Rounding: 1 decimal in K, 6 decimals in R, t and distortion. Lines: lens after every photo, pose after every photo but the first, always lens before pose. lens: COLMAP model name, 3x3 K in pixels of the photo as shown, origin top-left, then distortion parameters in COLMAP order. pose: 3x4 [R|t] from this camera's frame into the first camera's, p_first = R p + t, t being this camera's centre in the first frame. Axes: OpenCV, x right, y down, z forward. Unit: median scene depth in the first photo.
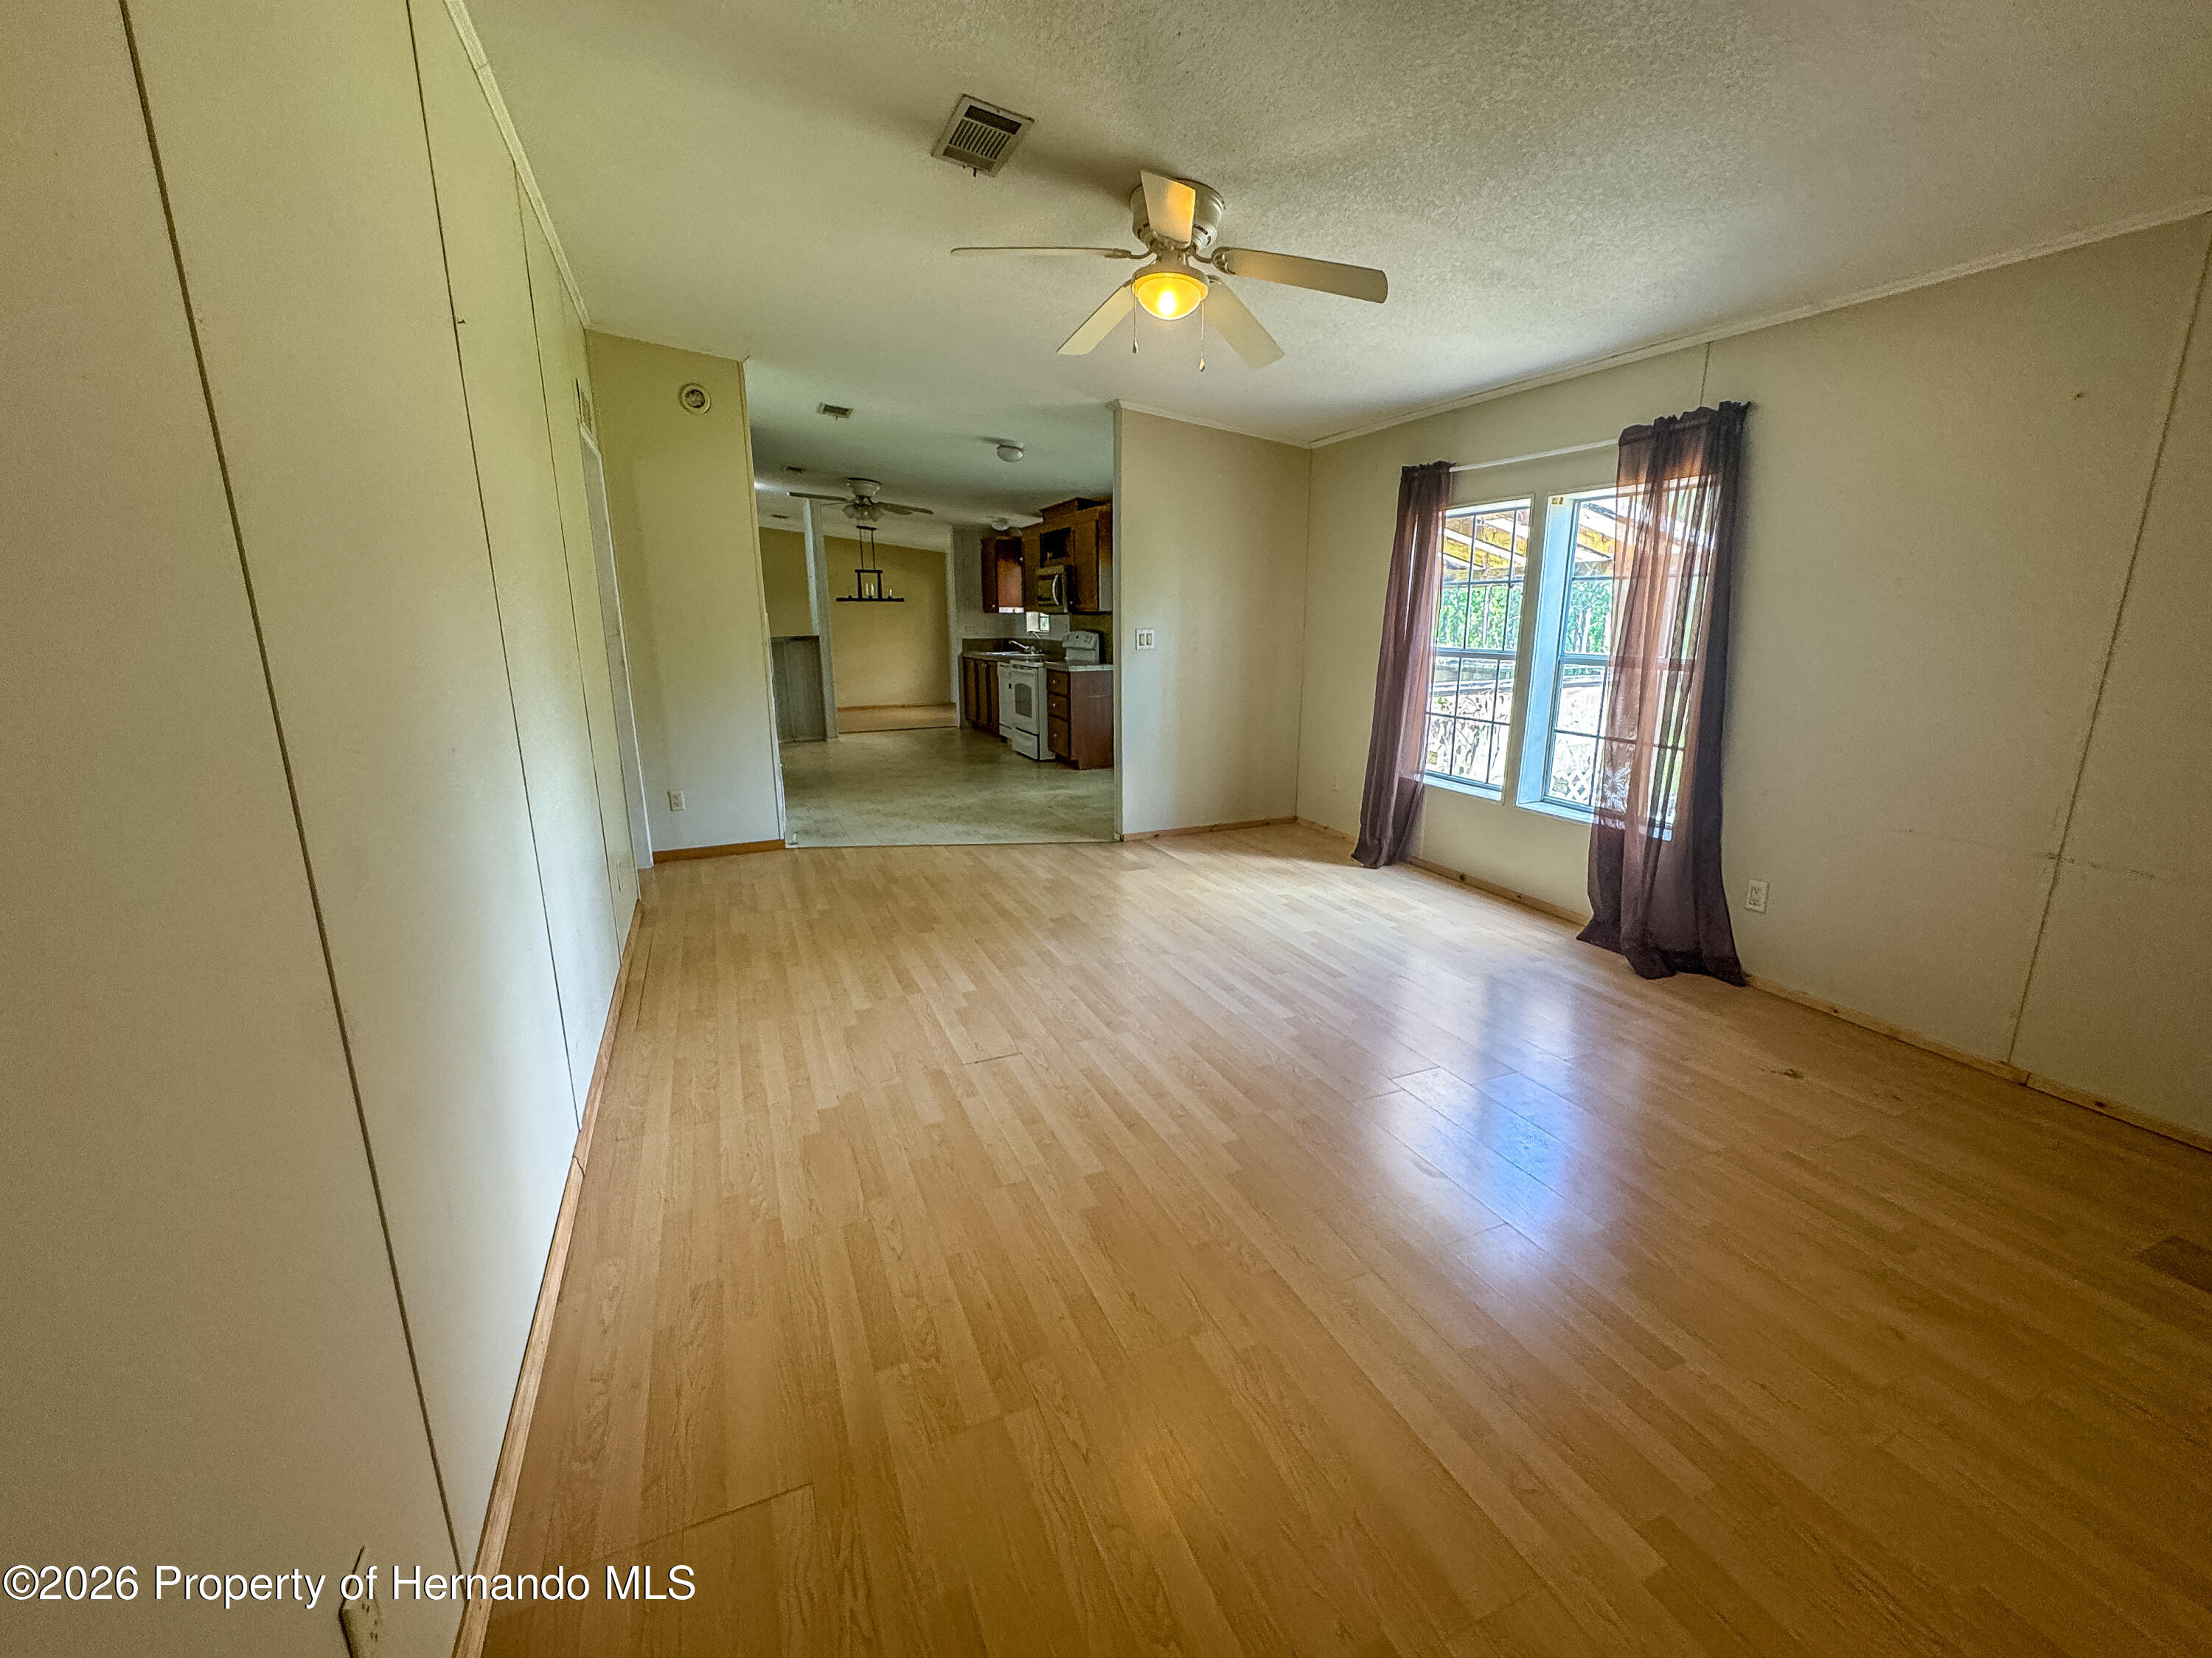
lens RADIAL K [[890.3, 0, 1106.0], [0, 890.3, 829.0], [0, 0, 1]] dist [-0.001515, -0.000131]
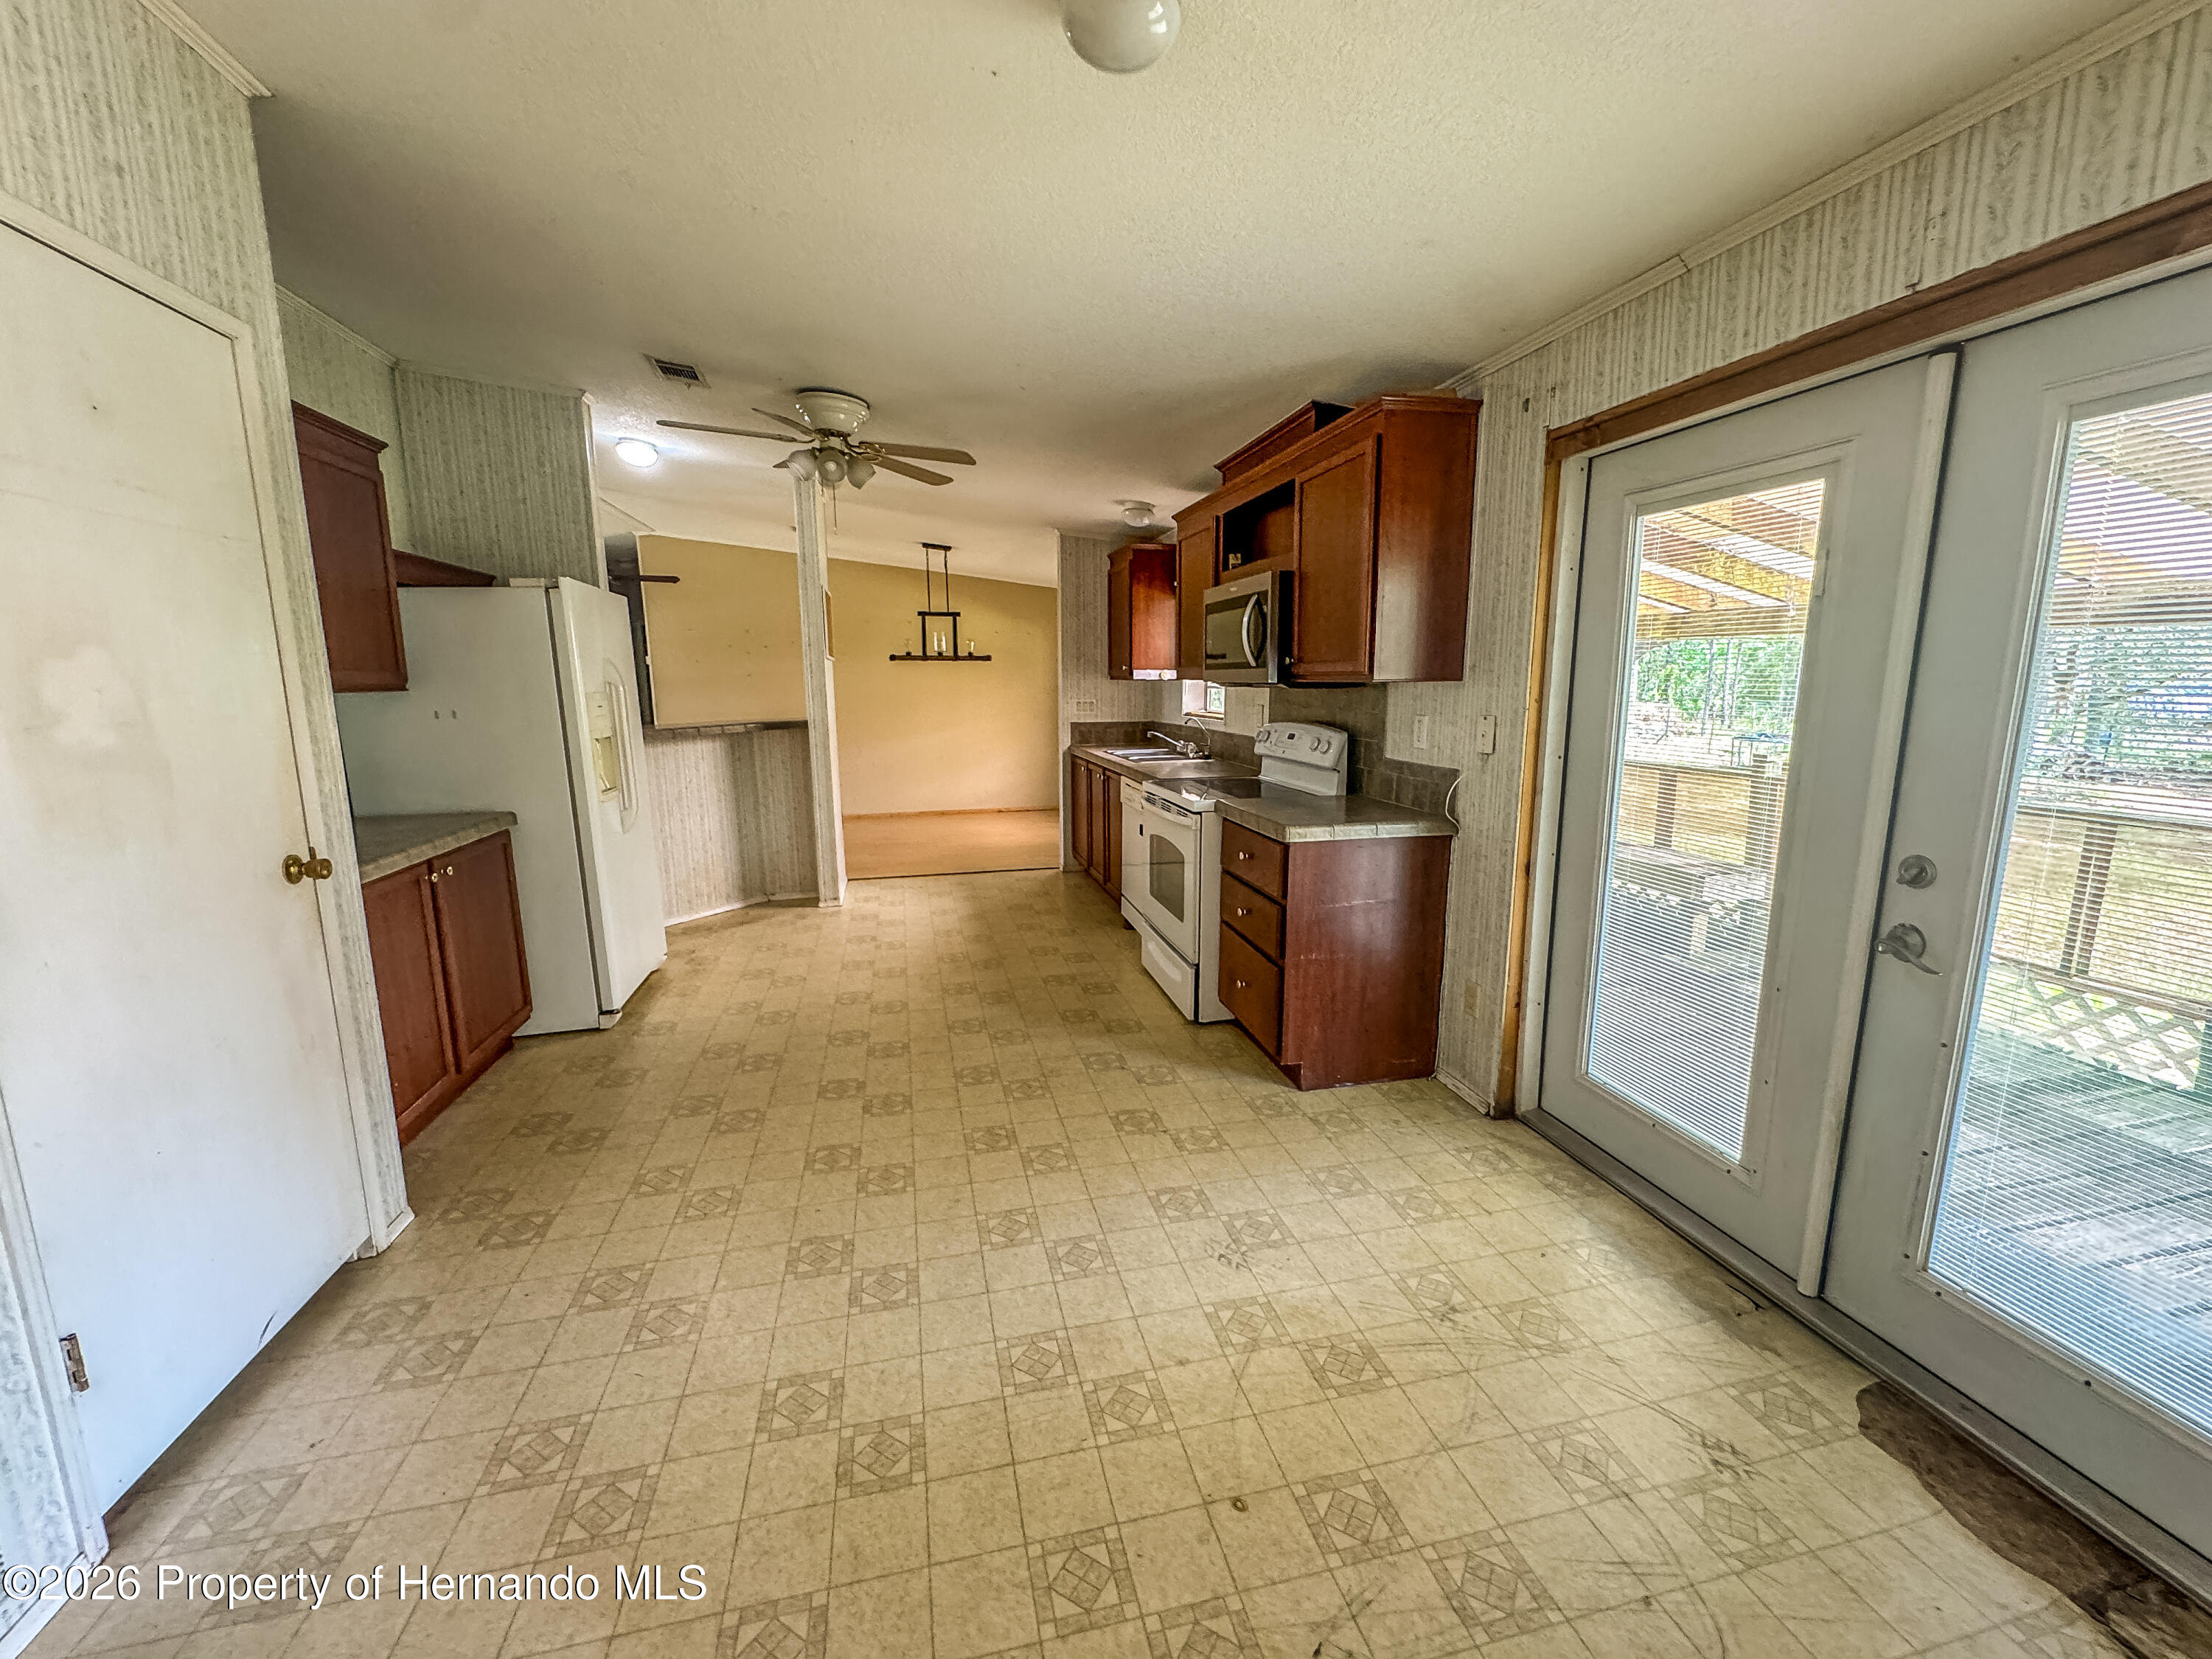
lens RADIAL K [[890.4, 0, 1106.0], [0, 890.4, 829.5], [0, 0, 1]] dist [-0.001515, -0.000131]
pose [[0.984612, 0.030604, -0.172053, -0.039804], [-0.041513, 0.997325, -0.060164, -0.119911], [0.169752, 0.066381, 0.983249, 0.474283]]
